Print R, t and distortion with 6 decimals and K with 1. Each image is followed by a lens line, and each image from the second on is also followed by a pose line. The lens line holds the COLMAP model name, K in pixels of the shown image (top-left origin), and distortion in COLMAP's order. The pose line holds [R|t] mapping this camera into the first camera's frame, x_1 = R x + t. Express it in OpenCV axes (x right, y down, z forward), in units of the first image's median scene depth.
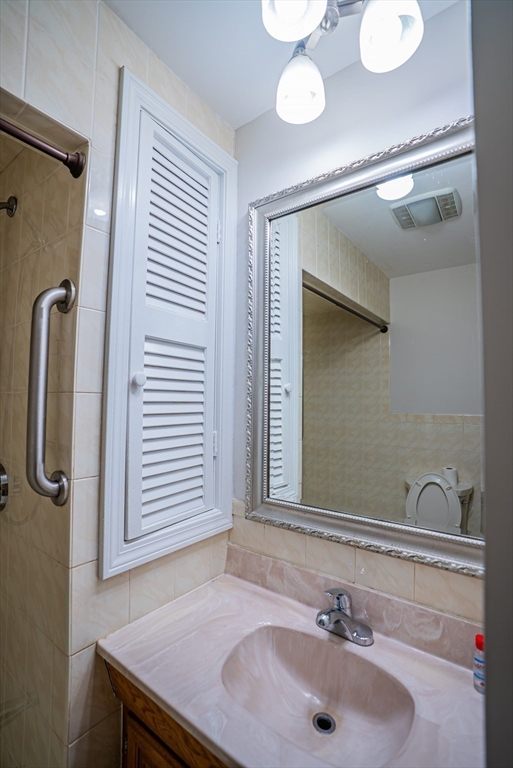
lens RADIAL K [[353.5, 0, 256.5], [0, 353.5, 384.0], [0, 0, 1]] dist [-0.073819, 0.028559]
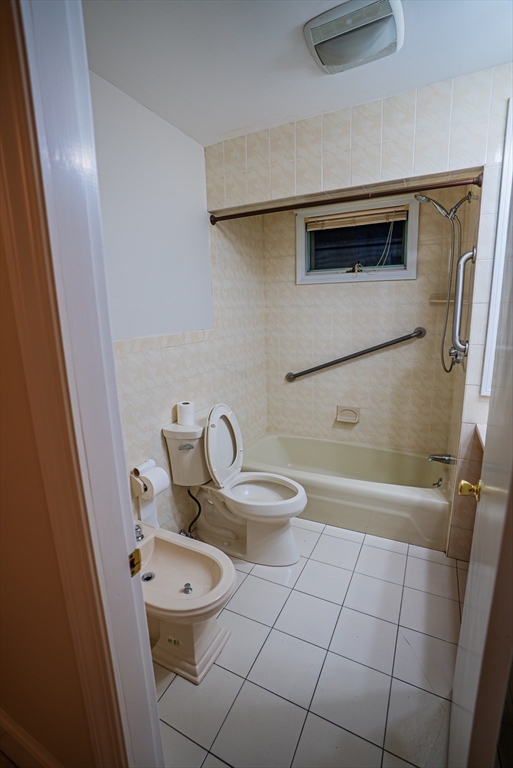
lens RADIAL K [[353.5, 0, 256.5], [0, 353.5, 384.0], [0, 0, 1]] dist [-0.073819, 0.028559]
pose [[0.180318, 0.190459, -0.964993, 1.039986], [0.078267, 0.975185, 0.207096, -0.025826], [0.980489, -0.112870, 0.160937, -0.522574]]
